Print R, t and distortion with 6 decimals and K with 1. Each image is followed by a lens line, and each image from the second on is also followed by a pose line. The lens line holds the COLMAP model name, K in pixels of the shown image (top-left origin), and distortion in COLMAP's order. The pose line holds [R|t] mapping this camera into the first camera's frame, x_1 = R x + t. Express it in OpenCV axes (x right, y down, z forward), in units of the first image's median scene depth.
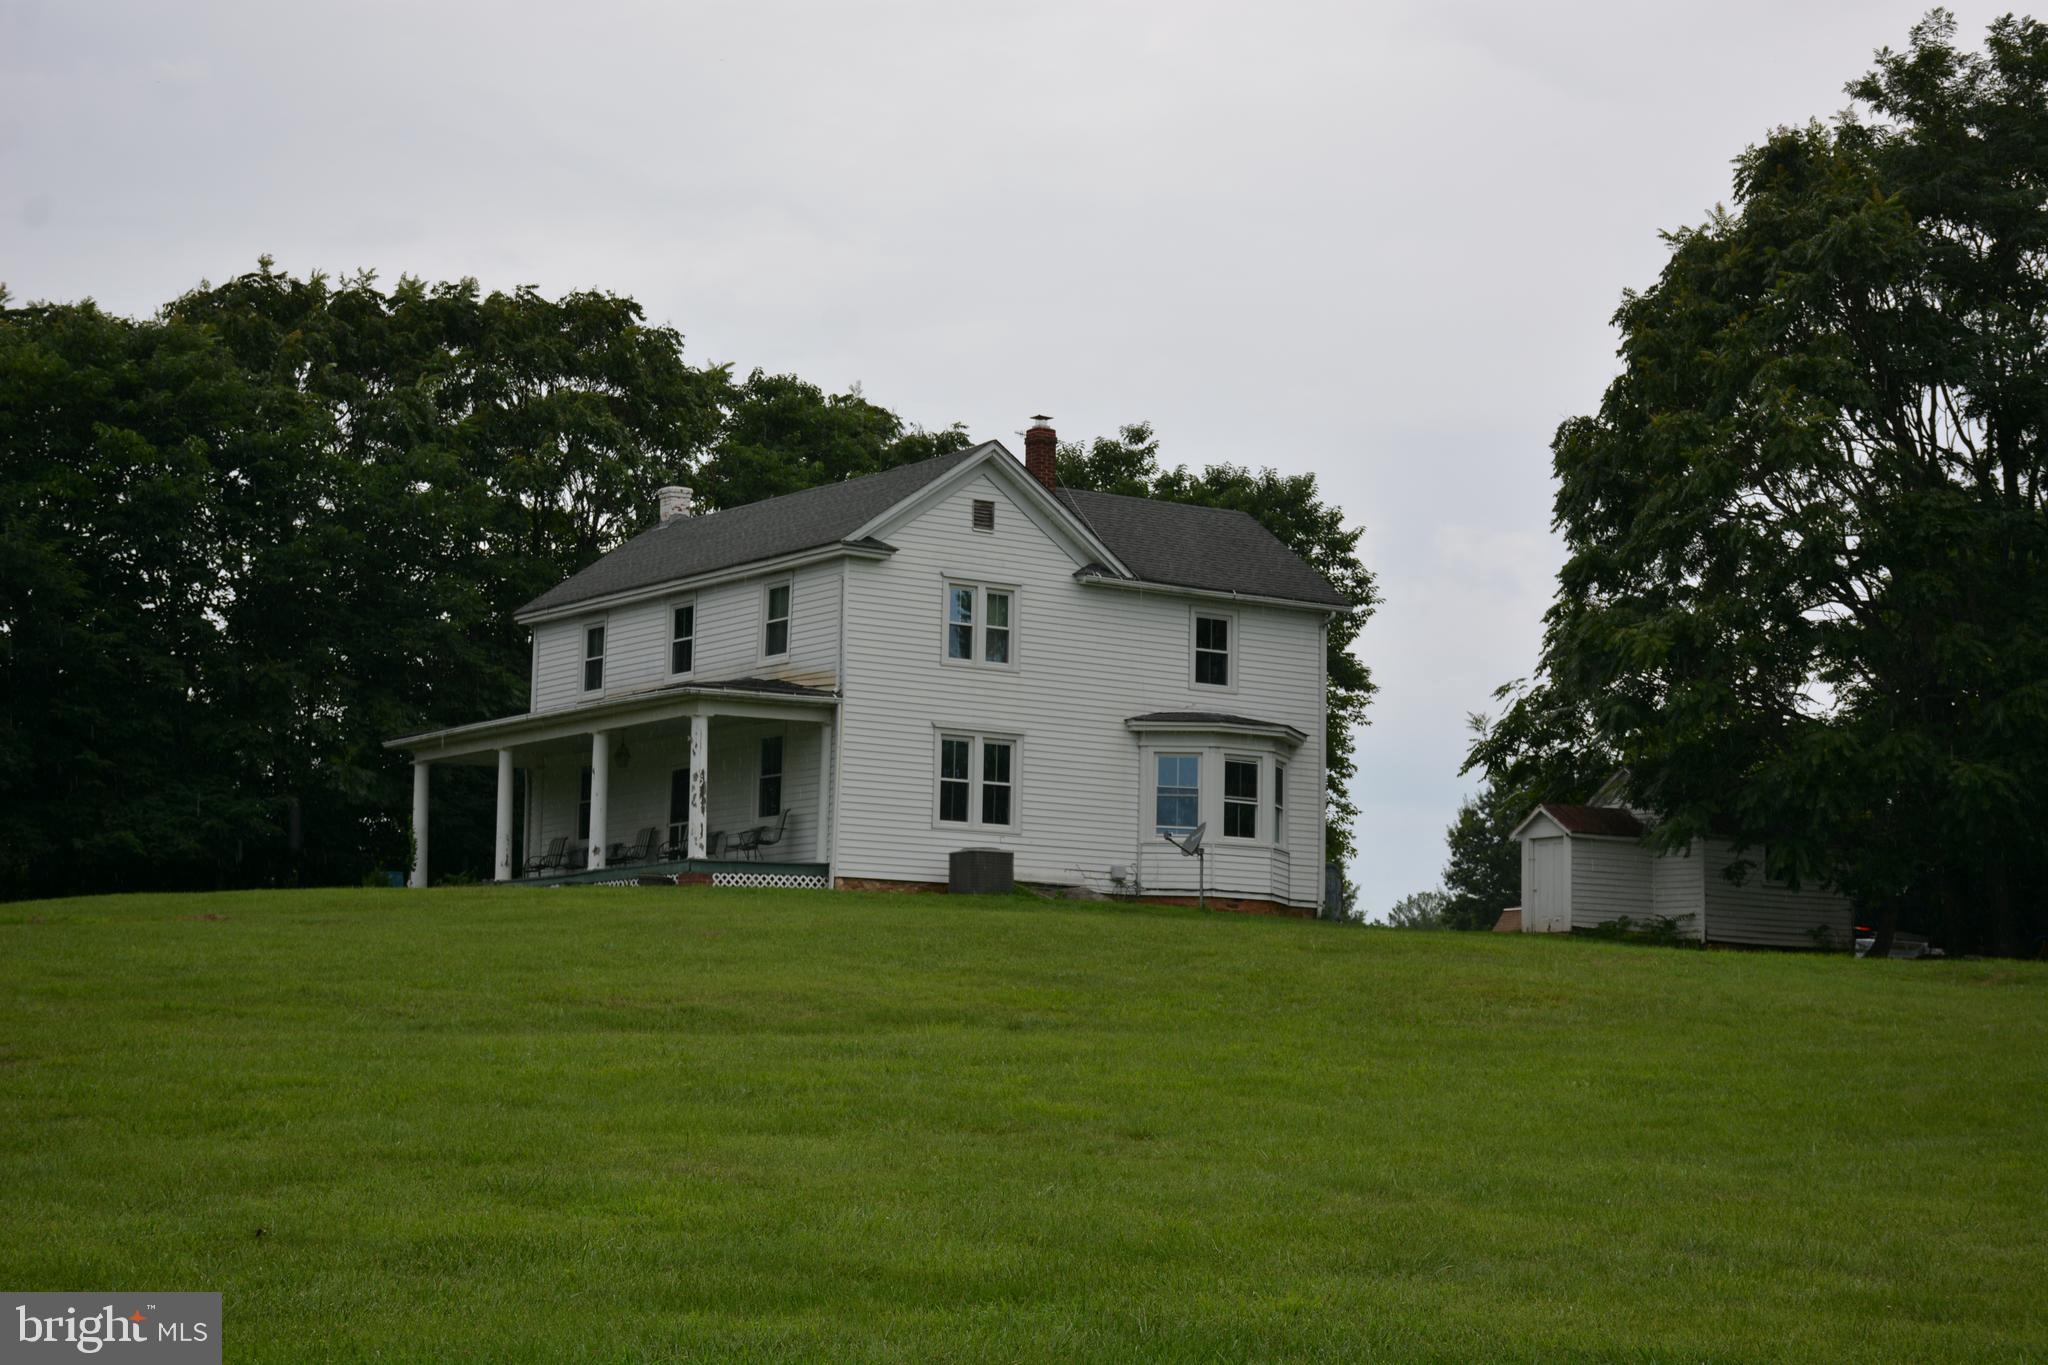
lens RADIAL K [[3830.5, 0, 1024.0], [0, 3830.5, 682.5], [0, 0, 1]] dist [0.261747, 0.021941]
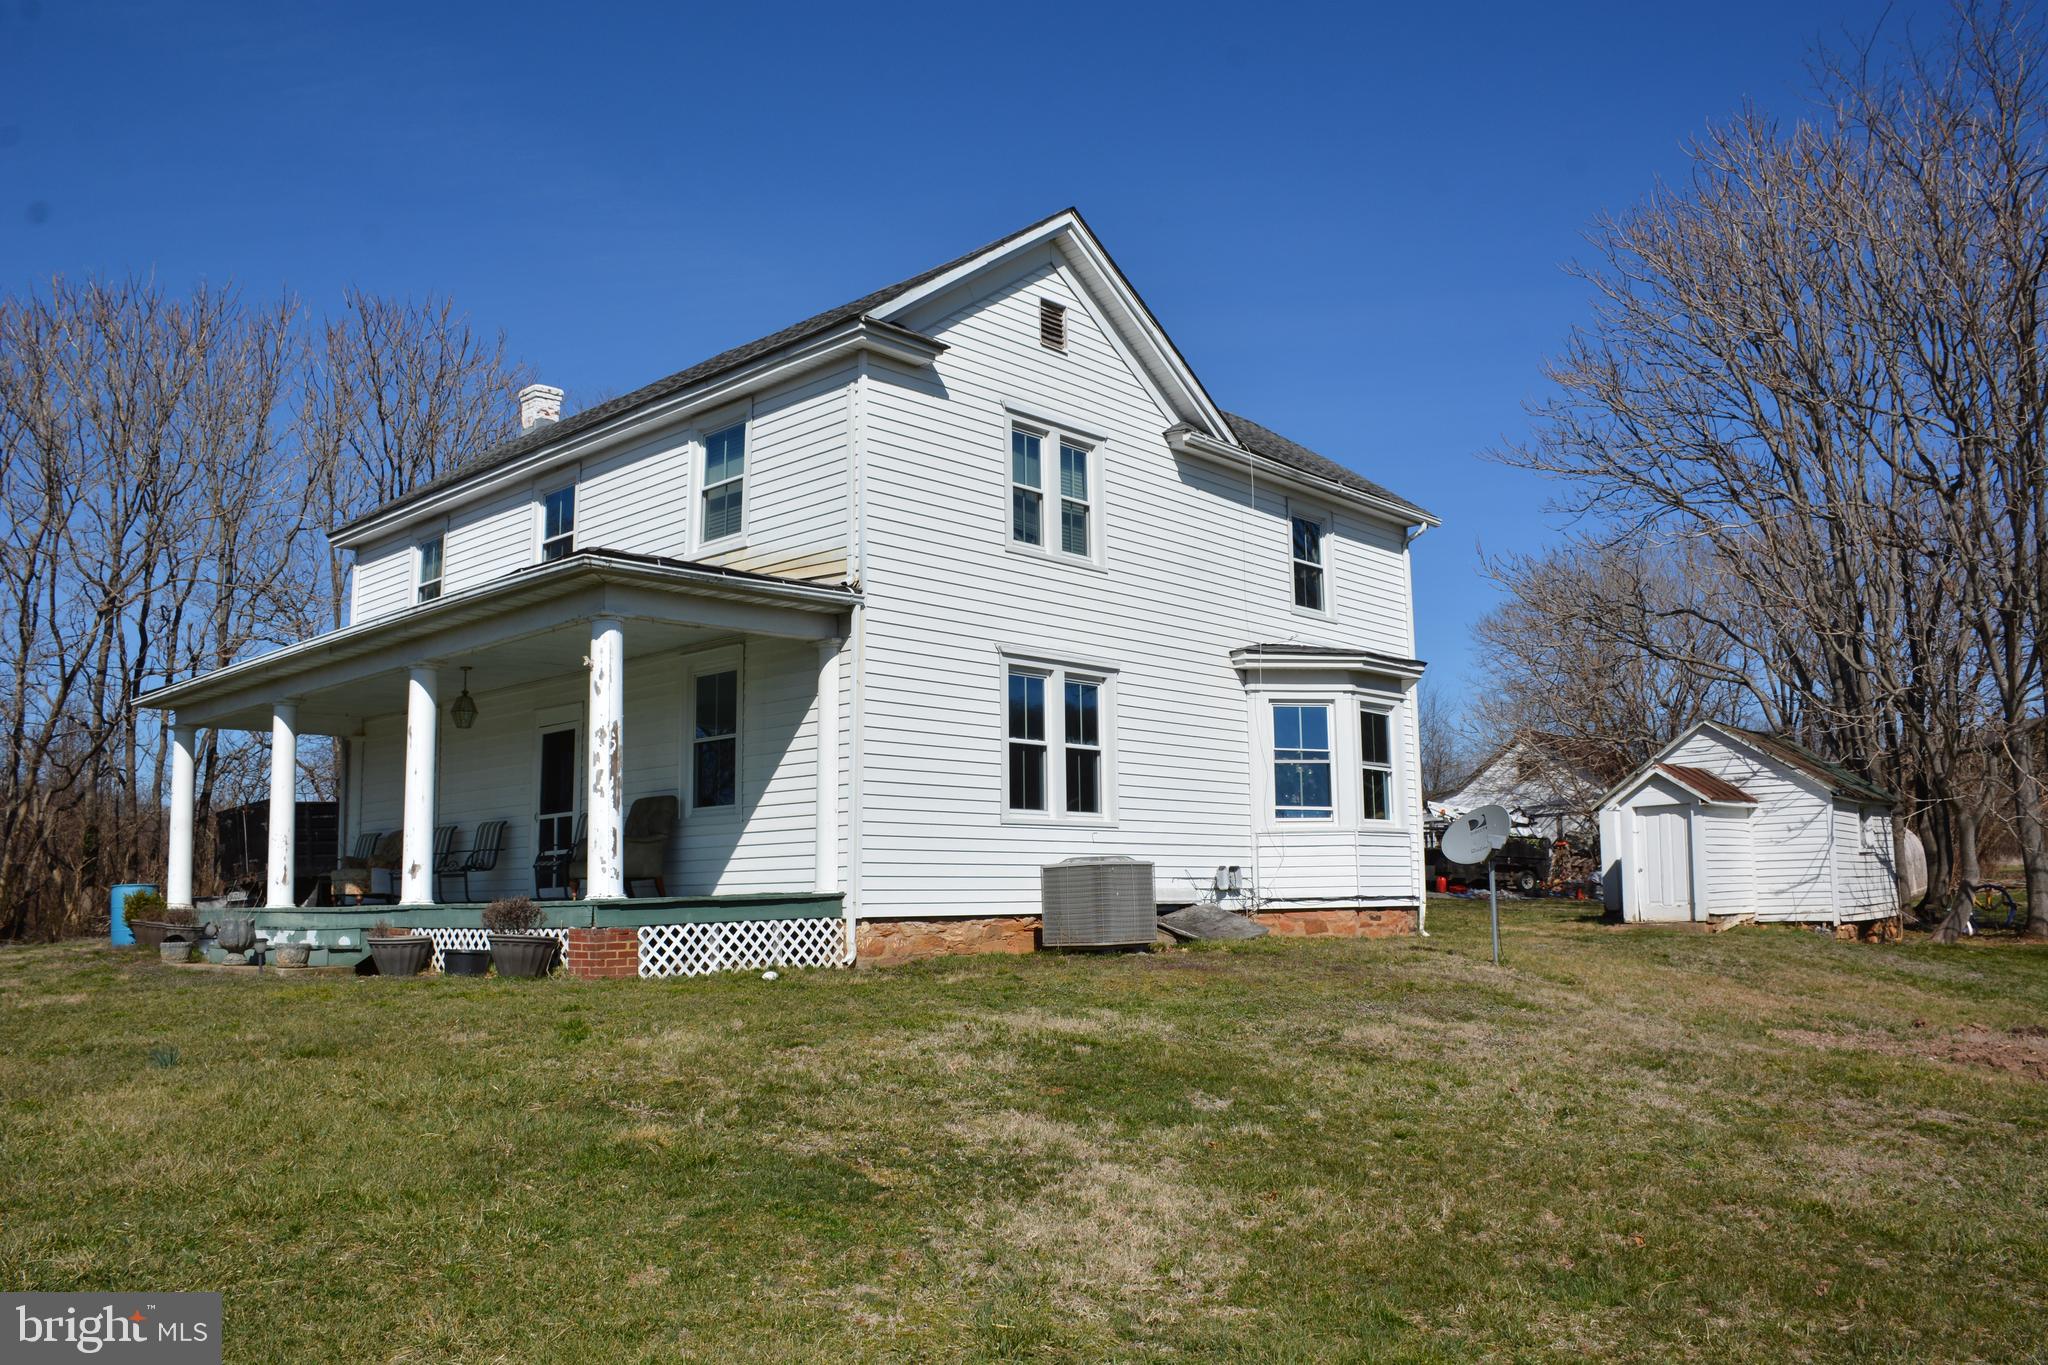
lens RADIAL K [[1563.3, 0, 1024.0], [0, 1563.3, 682.5], [0, 0, 1]] dist [-0.135249, 0.000338]
pose [[0.973544, 0.000828, 0.228497, -0.072944], [0.002982, 0.999862, -0.016327, 0.019591], [-0.228479, 0.016576, 0.973408, 0.739259]]
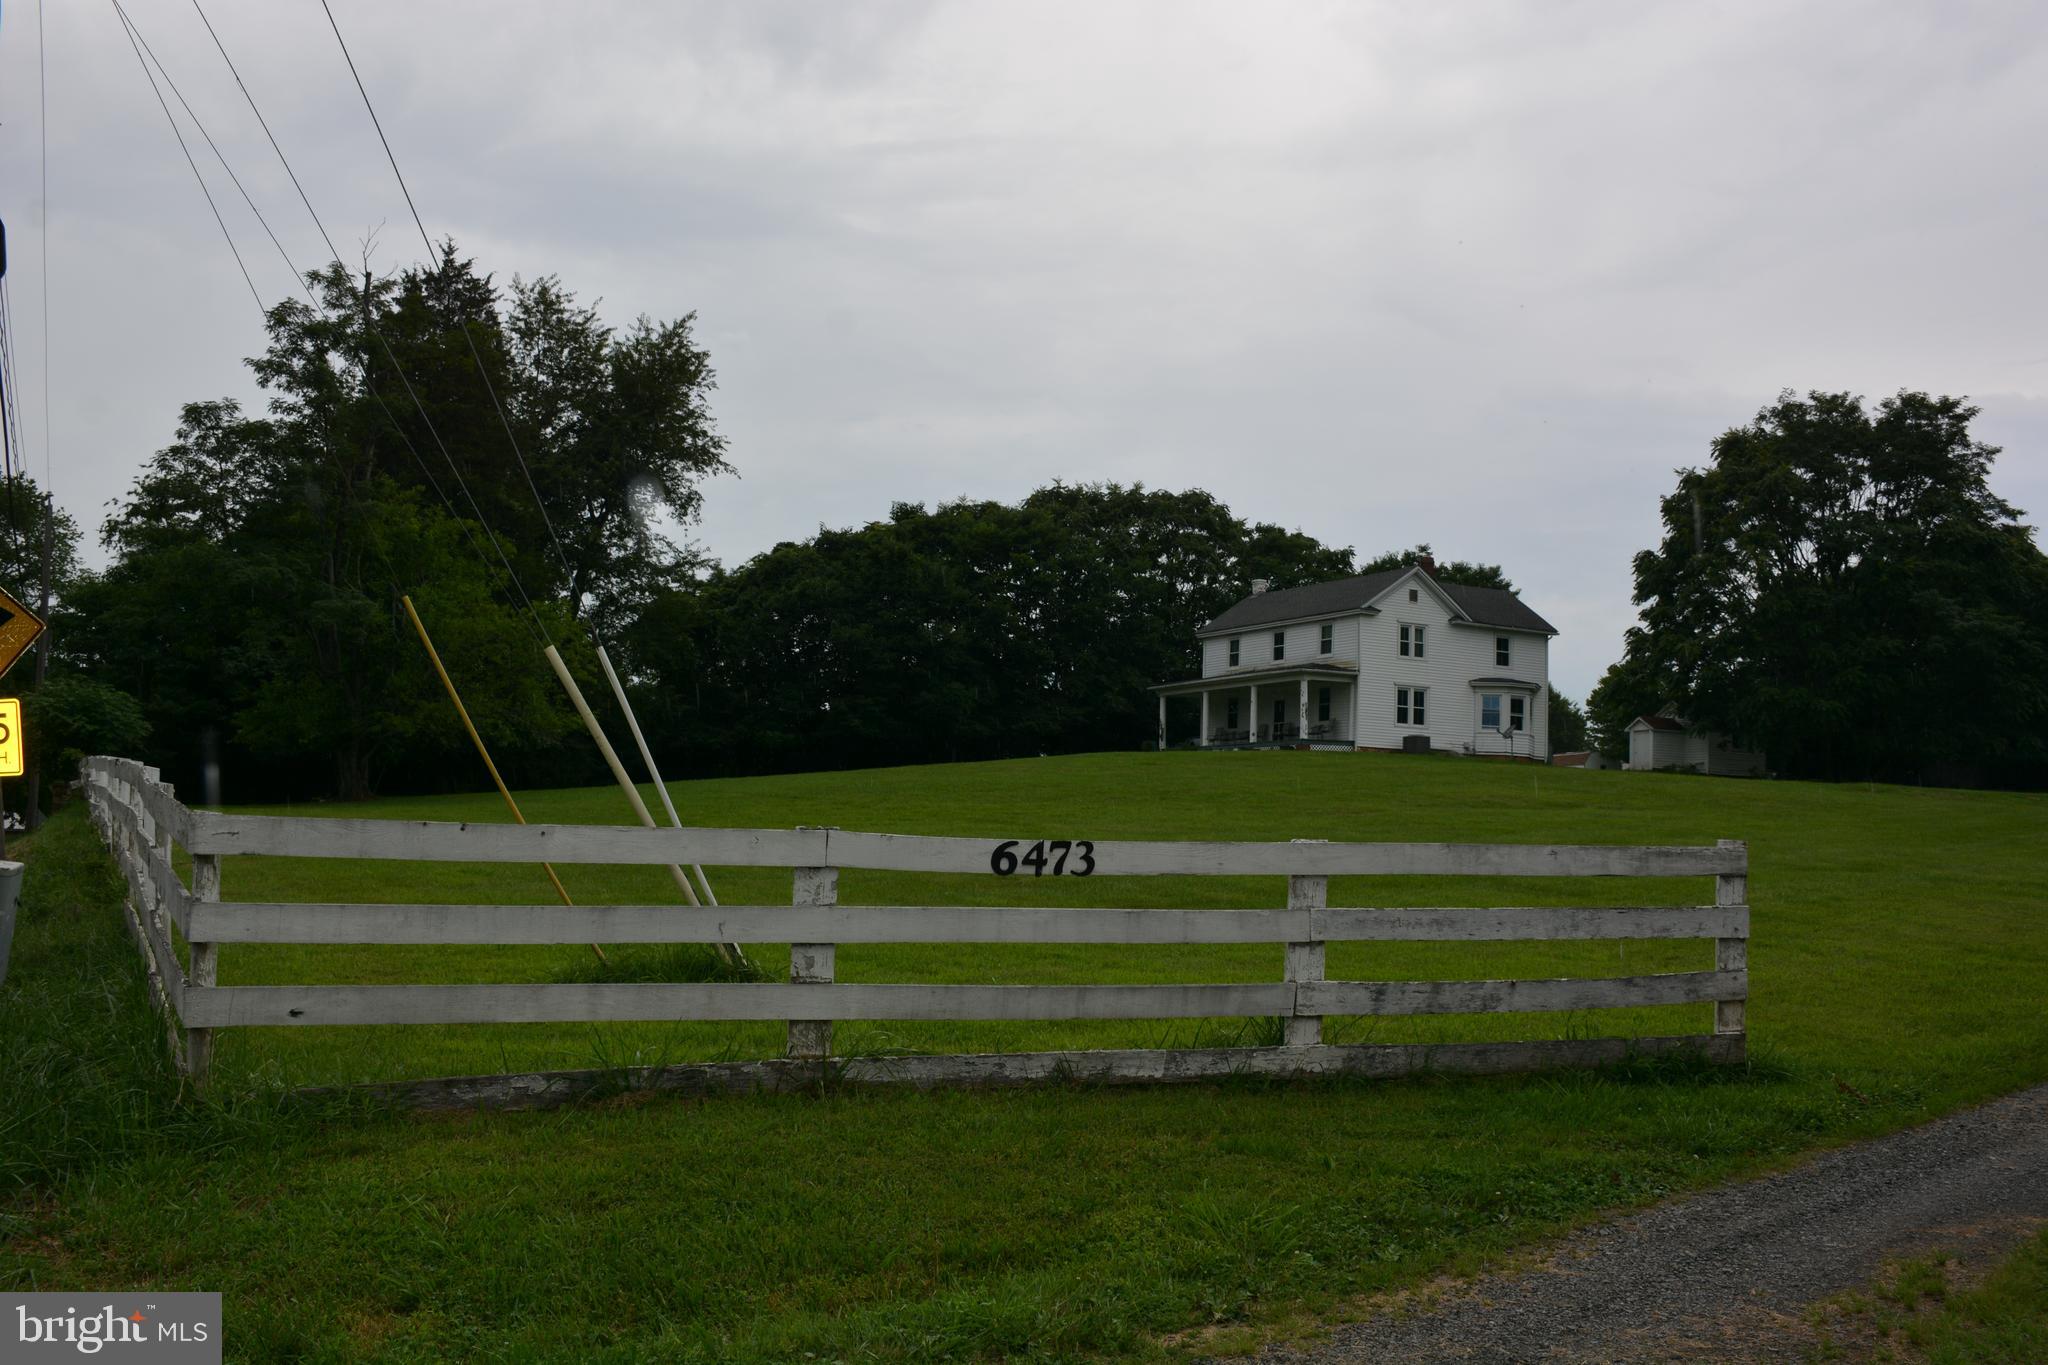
lens RADIAL K [[1964.1, 0, 1024.0], [0, 1964.1, 682.5], [0, 0, 1]] dist [0.004705, -0.369038]
pose [[0.996614, 0.003798, -0.082136, -0.150083], [-0.001675, 0.999663, 0.025901, -0.020646], [0.082207, -0.025676, 0.996284, -0.243105]]
